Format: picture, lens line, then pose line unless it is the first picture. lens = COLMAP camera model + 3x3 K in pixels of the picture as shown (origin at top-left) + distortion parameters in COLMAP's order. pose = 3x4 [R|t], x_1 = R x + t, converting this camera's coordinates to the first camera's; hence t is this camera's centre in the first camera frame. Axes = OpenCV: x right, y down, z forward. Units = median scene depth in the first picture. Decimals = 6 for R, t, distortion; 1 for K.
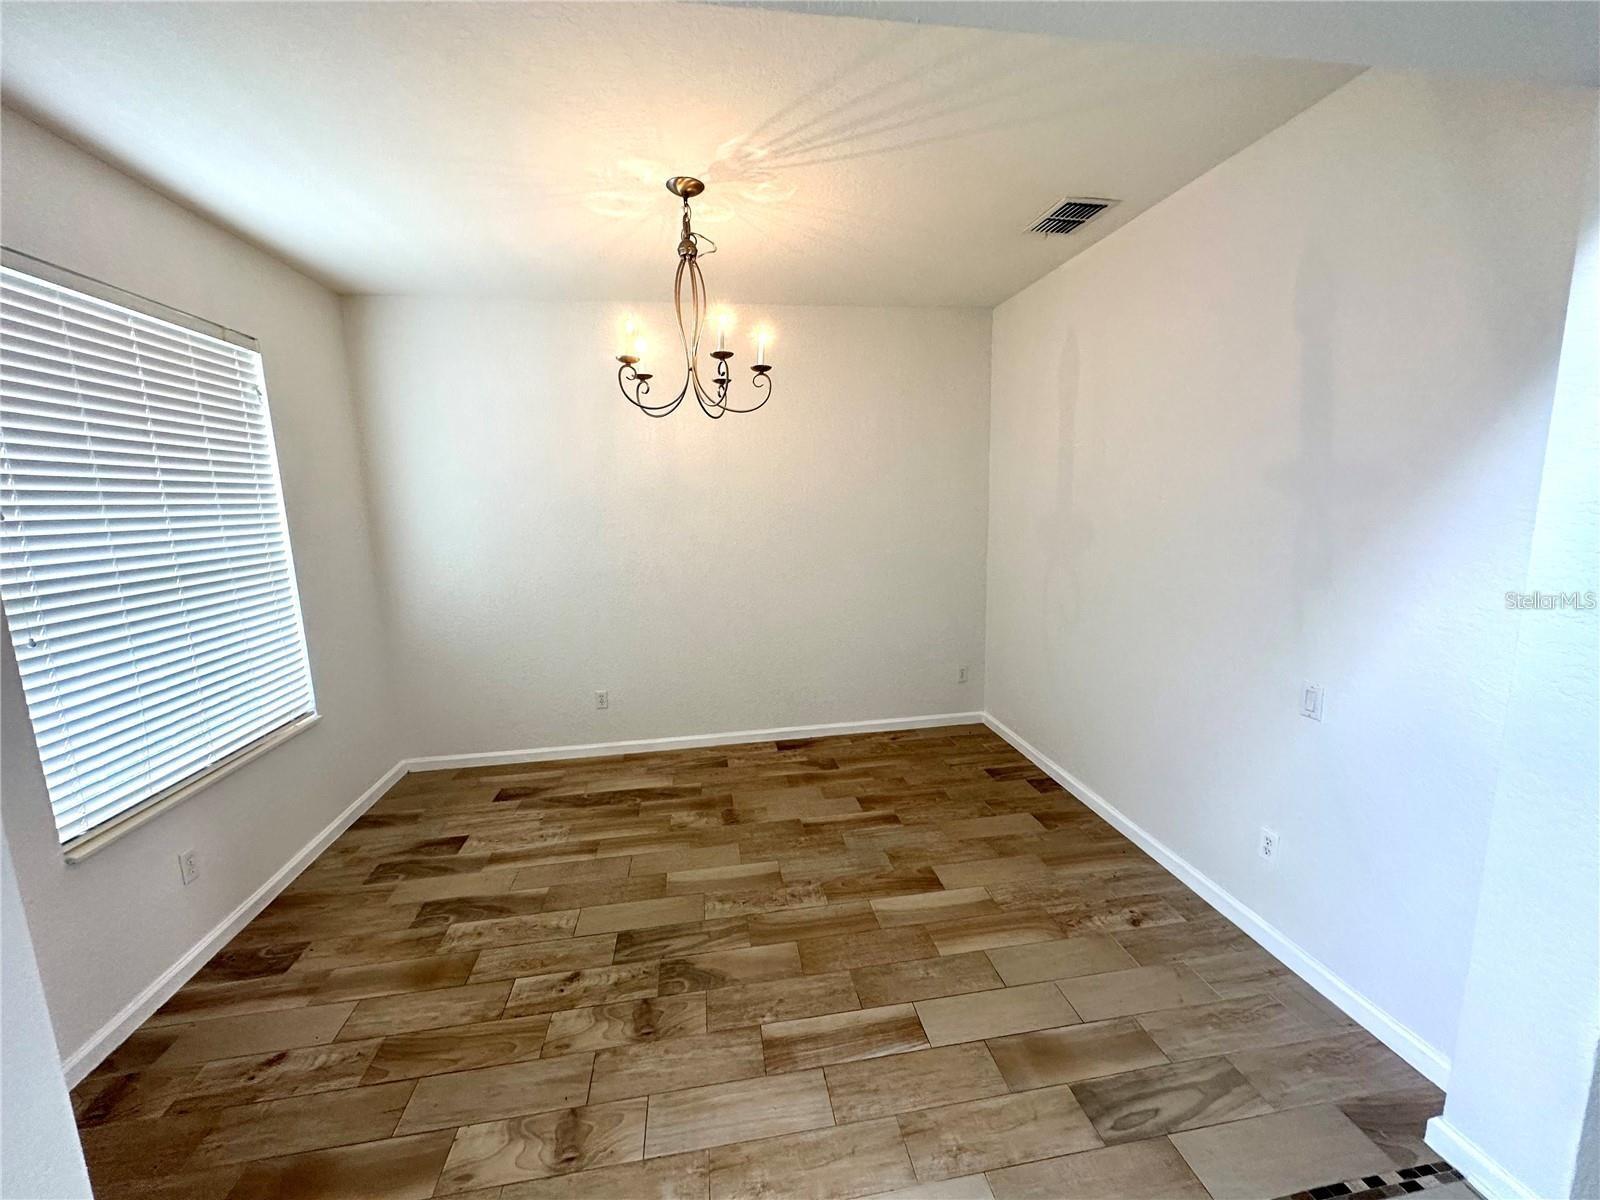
lens RADIAL K [[637.5, 0, 801.1], [0, 637.5, 600.3], [0, 0, 1]] dist [-0.002882, 0.000723]
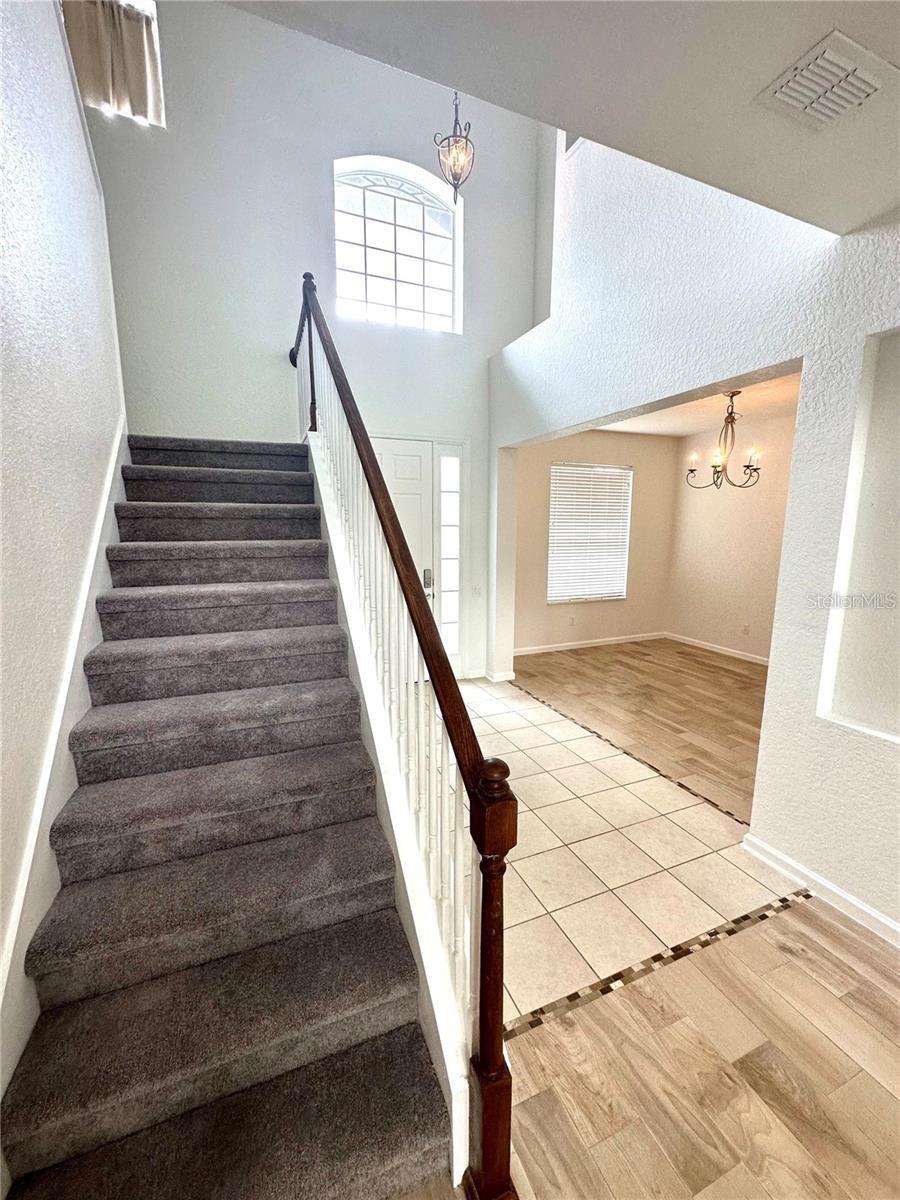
lens RADIAL K [[478.1, 0, 451.5], [0, 478.1, 600.0], [0, 0, 1]] dist [-0.002882, 0.000723]
pose [[0.235321, 0.180555, -0.955000, 1.498794], [-0.165184, 0.975728, 0.143771, 0.023986], [0.957778, 0.123918, 0.259434, -0.393412]]
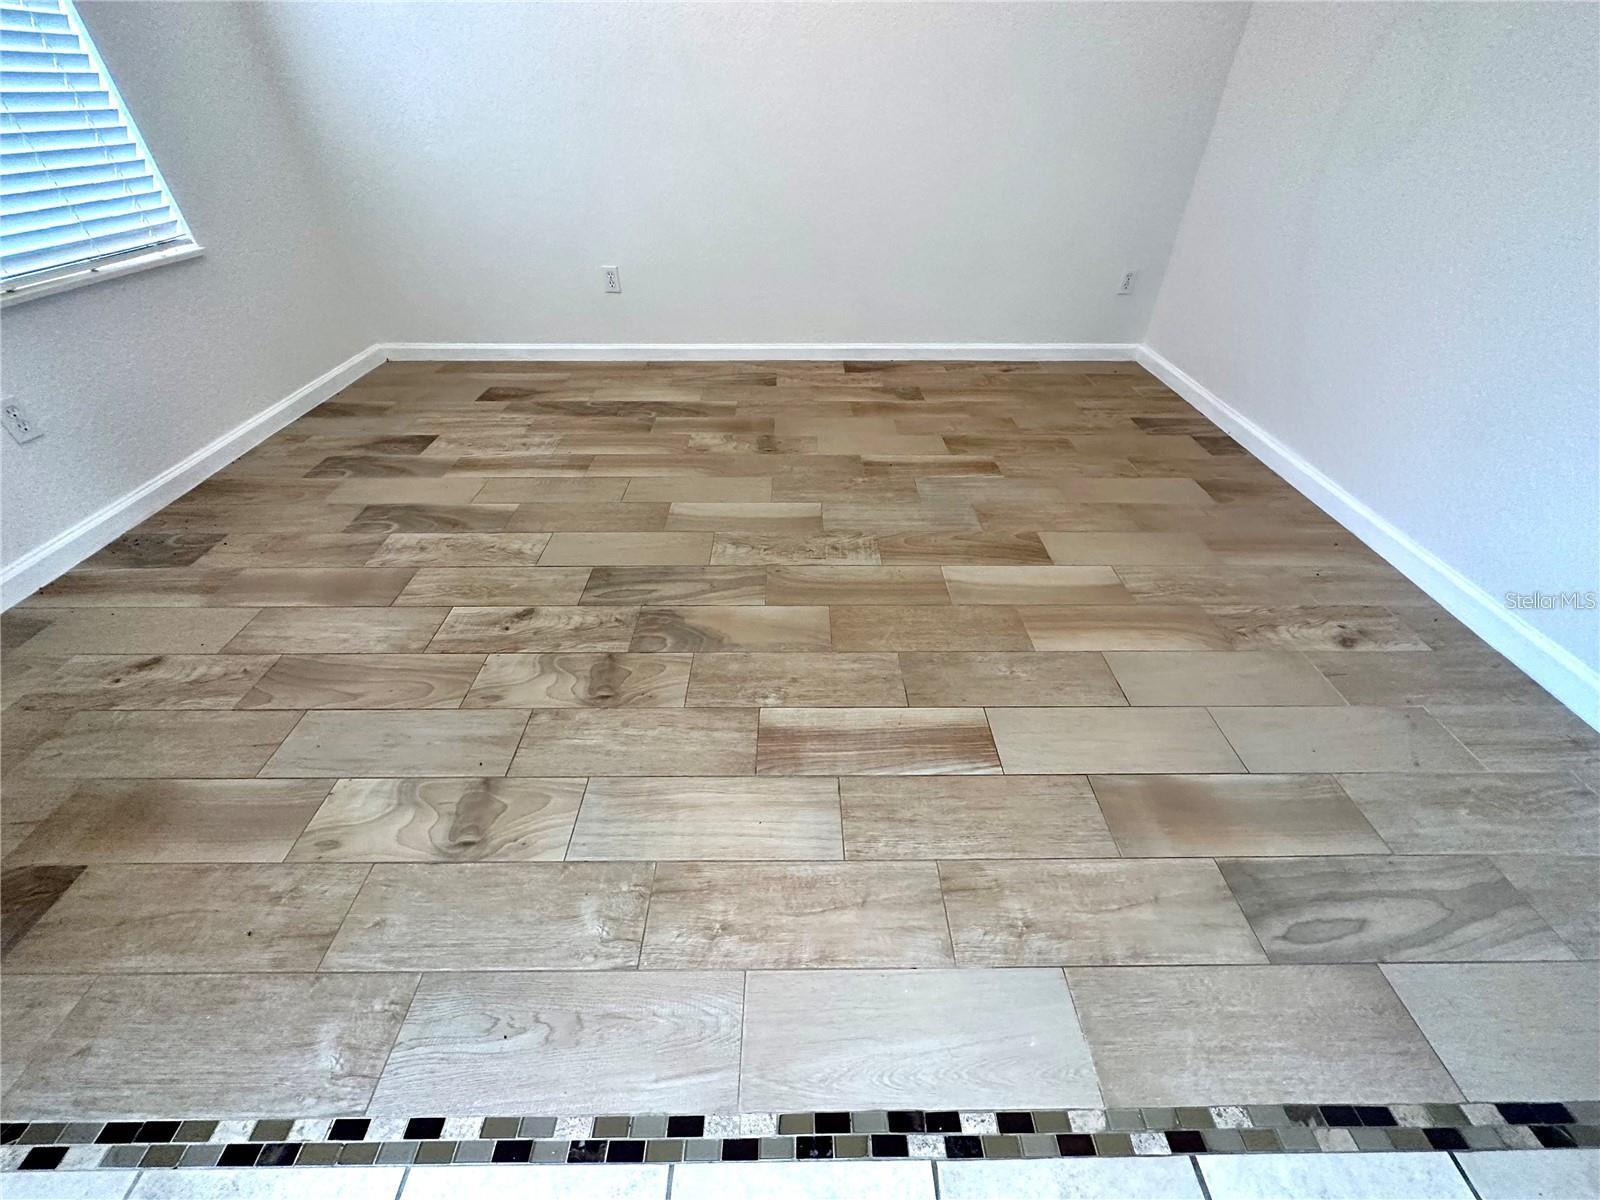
lens RADIAL K [[637.5, 0, 801.6], [0, 637.5, 599.4], [0, 0, 1]] dist [-0.002882, 0.000723]
pose [[0.988299, 0.117225, -0.097586, 0.032531], [-0.054682, 0.869569, 0.490774, 0.191235], [0.142389, -0.479696, 0.865804, 0.403860]]
